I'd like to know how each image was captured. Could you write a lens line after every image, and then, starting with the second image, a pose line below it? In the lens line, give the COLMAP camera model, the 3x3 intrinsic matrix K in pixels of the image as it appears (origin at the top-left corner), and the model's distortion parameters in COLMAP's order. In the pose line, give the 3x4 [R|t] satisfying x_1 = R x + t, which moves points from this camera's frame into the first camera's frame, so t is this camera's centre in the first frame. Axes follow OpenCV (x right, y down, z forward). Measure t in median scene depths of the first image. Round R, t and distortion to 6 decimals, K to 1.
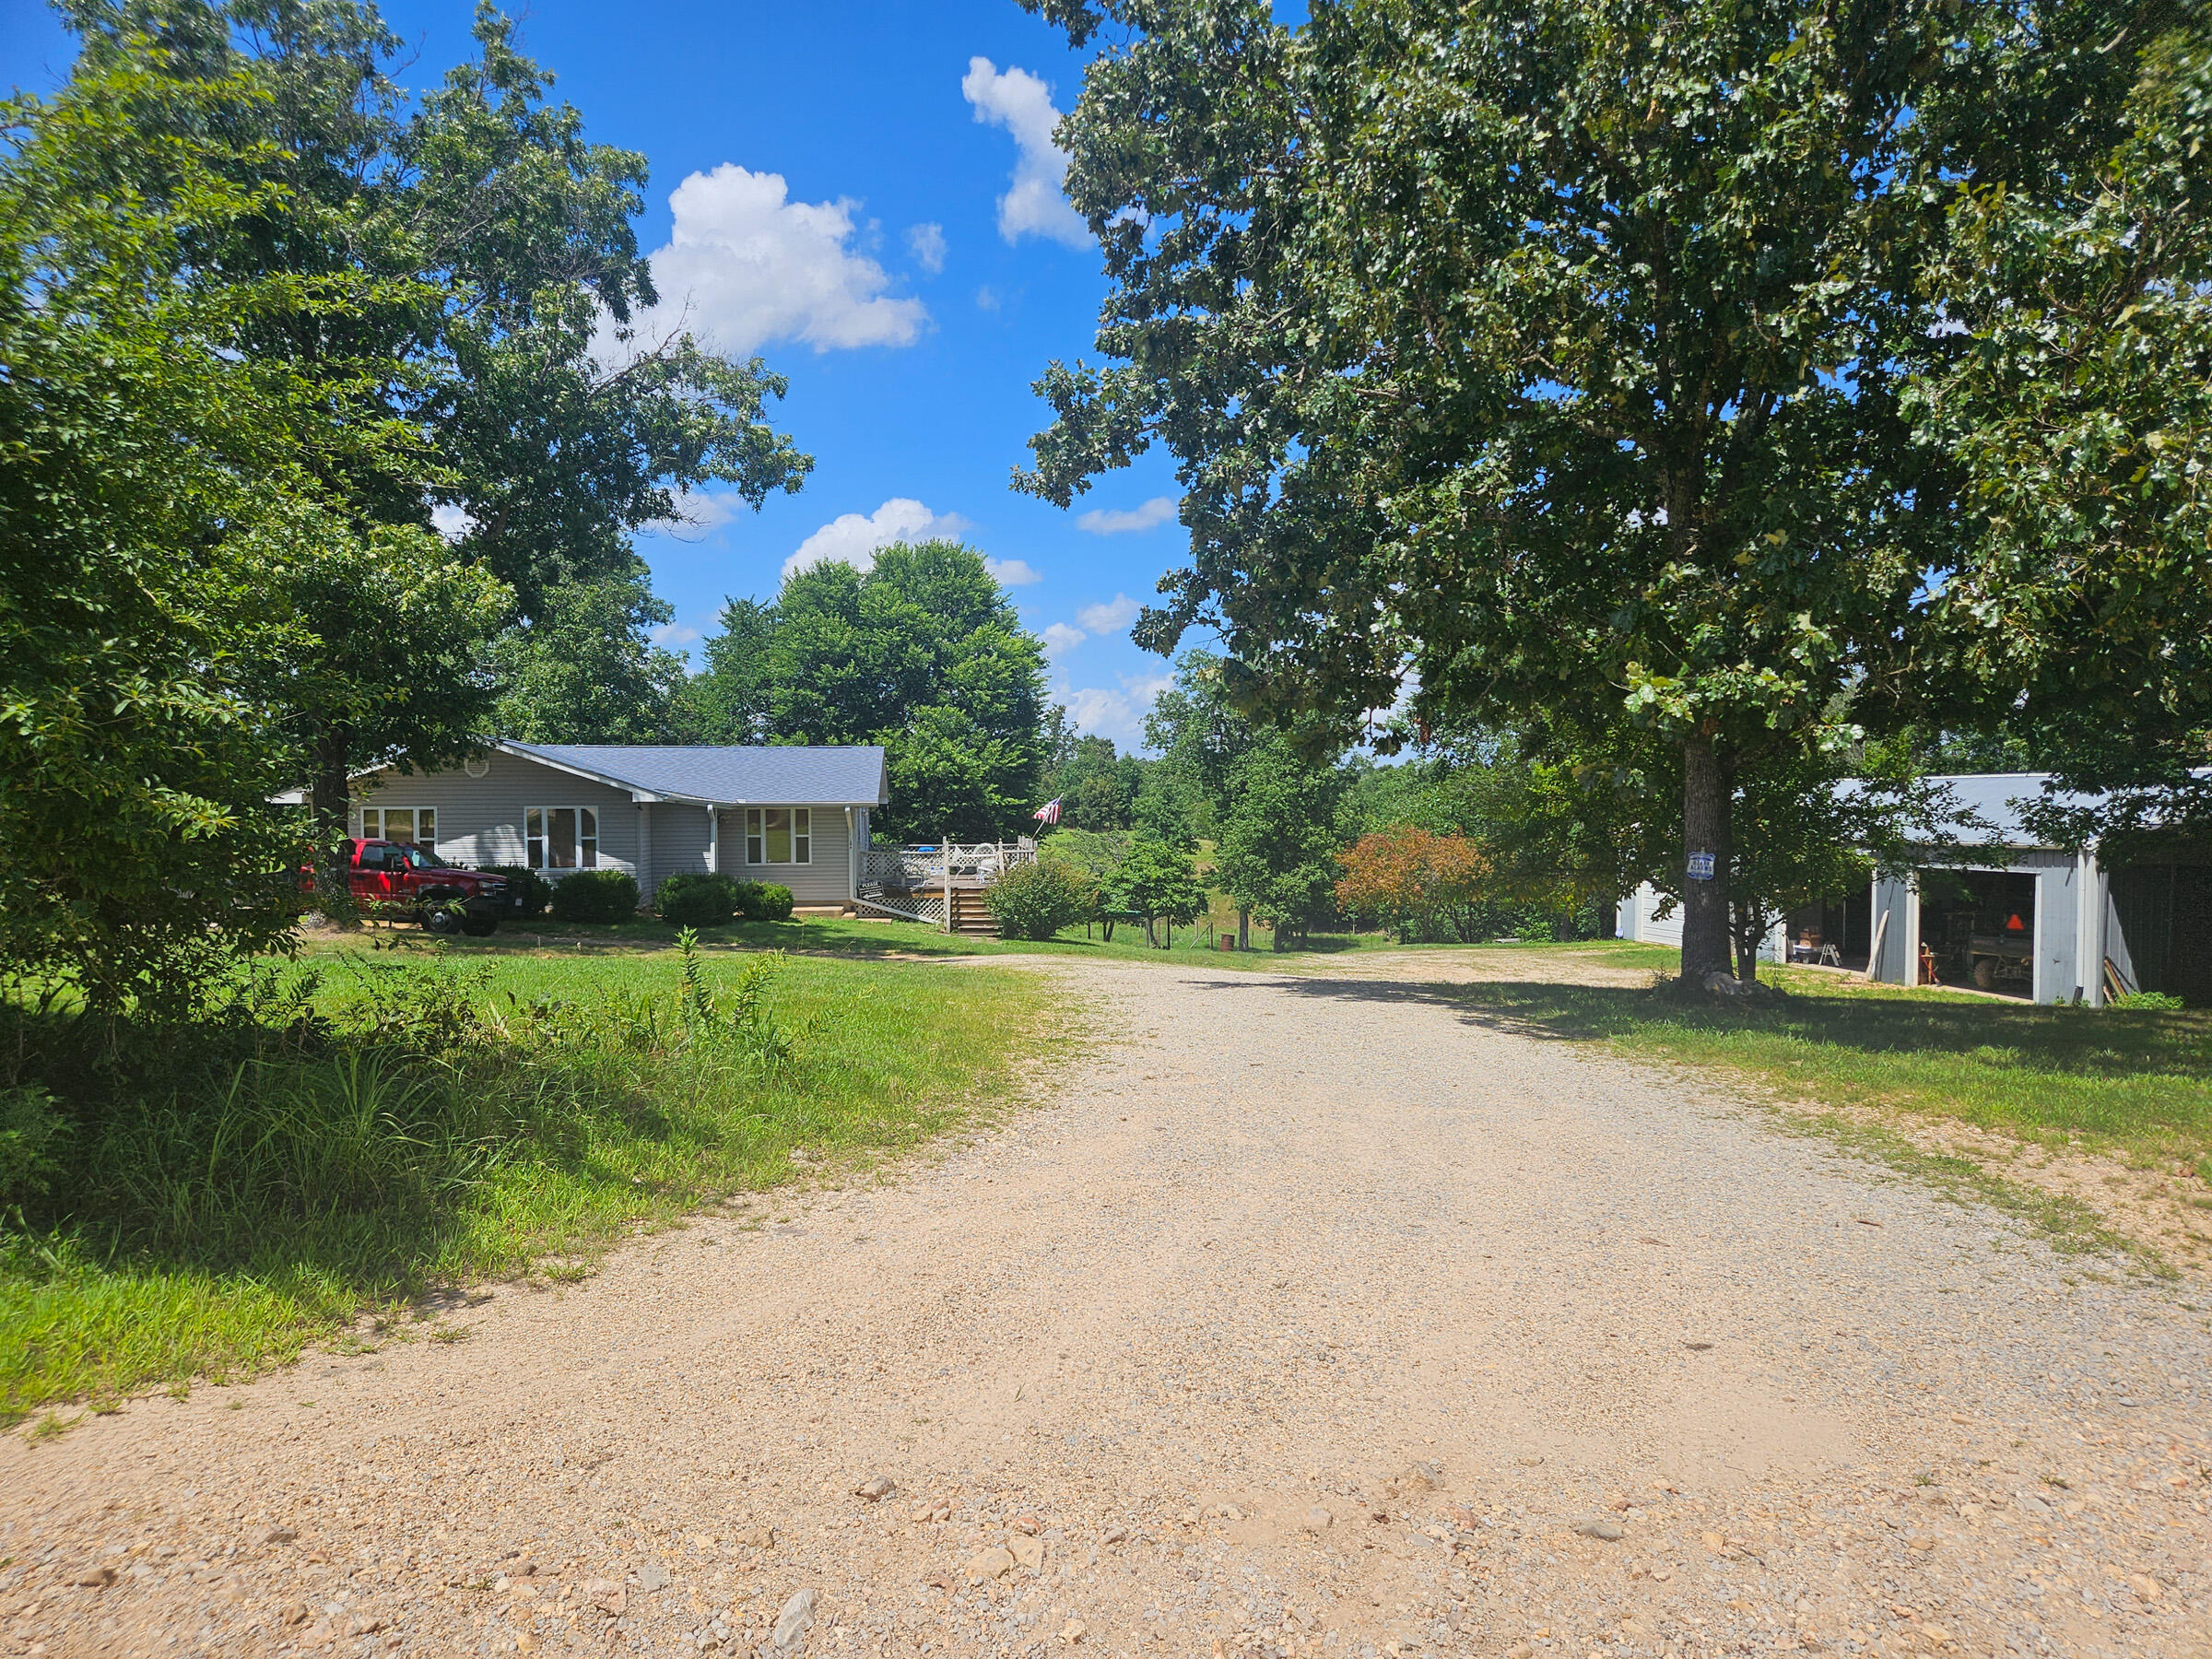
lens RADIAL K [[1488.6, 0, 1106.0], [0, 1488.6, 829.5], [0, 0, 1]] dist [0.005575, 0.000806]
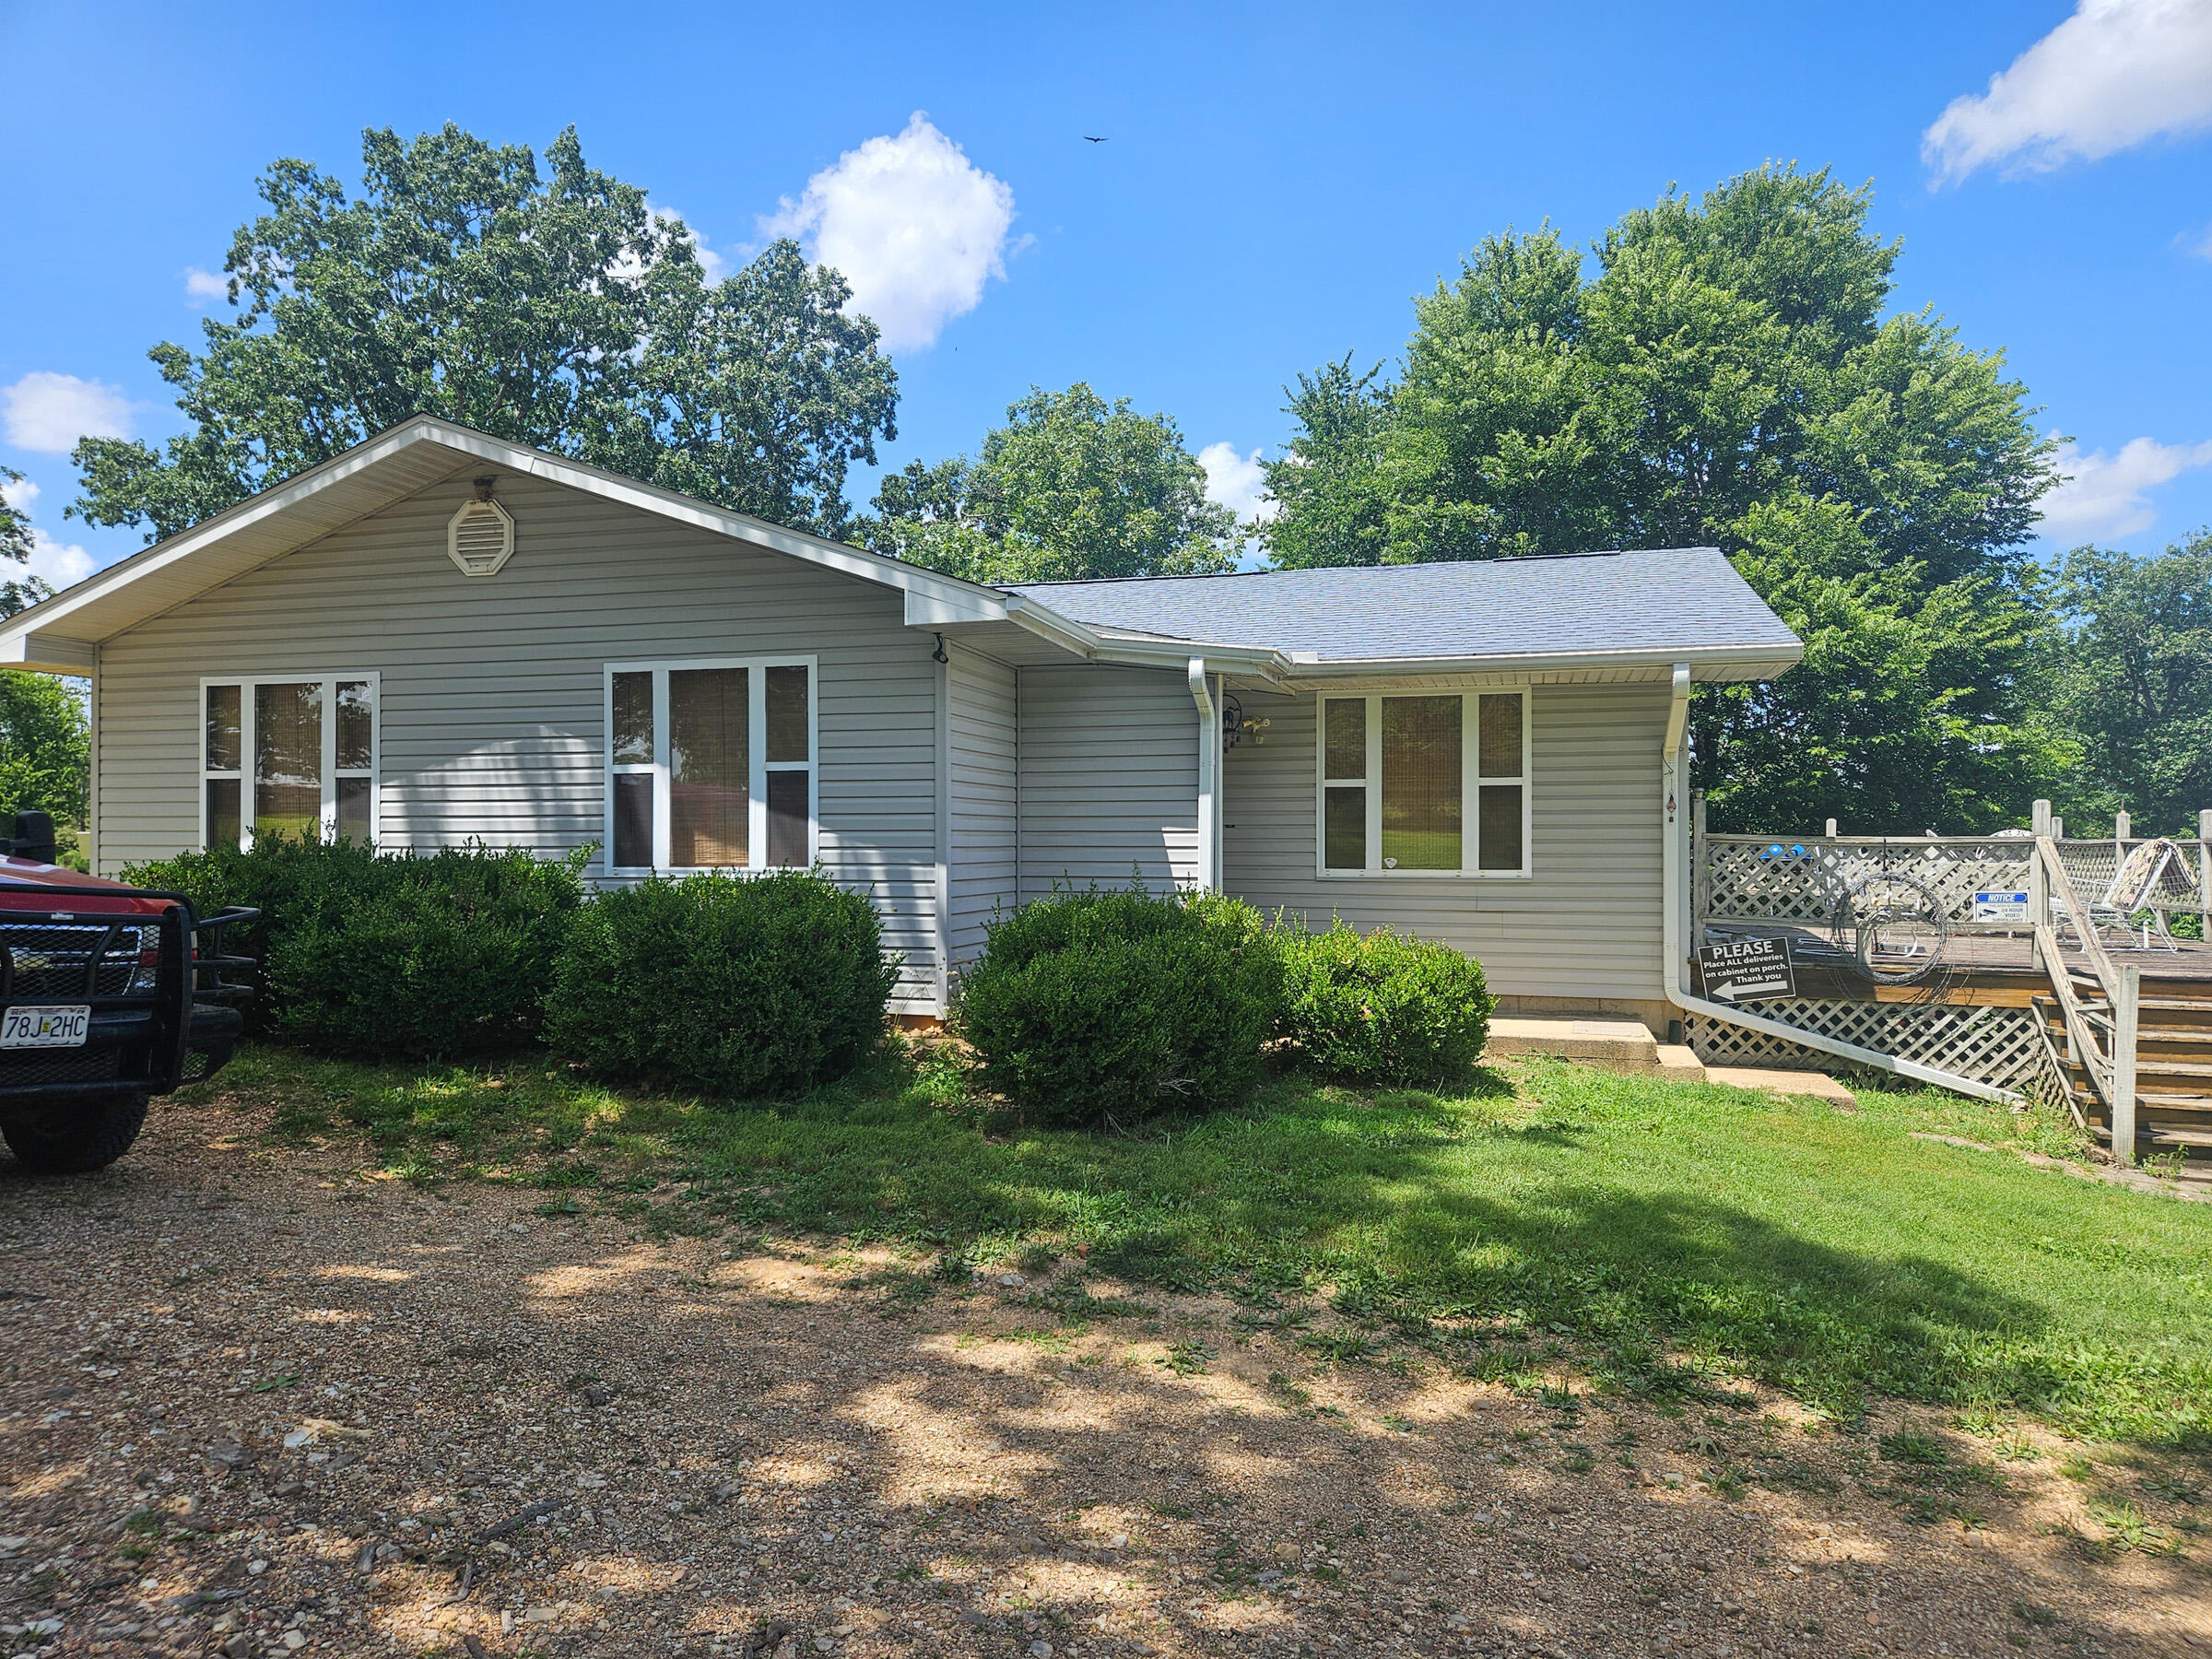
lens RADIAL K [[1488.6, 0, 1106.0], [0, 1488.6, 829.5], [0, 0, 1]] dist [0.005575, 0.000806]
pose [[0.924387, 0.004478, -0.381429, -0.159045], [-0.013498, 0.999689, -0.020977, 0.021089], [0.381216, 0.024539, 0.924160, 0.674285]]
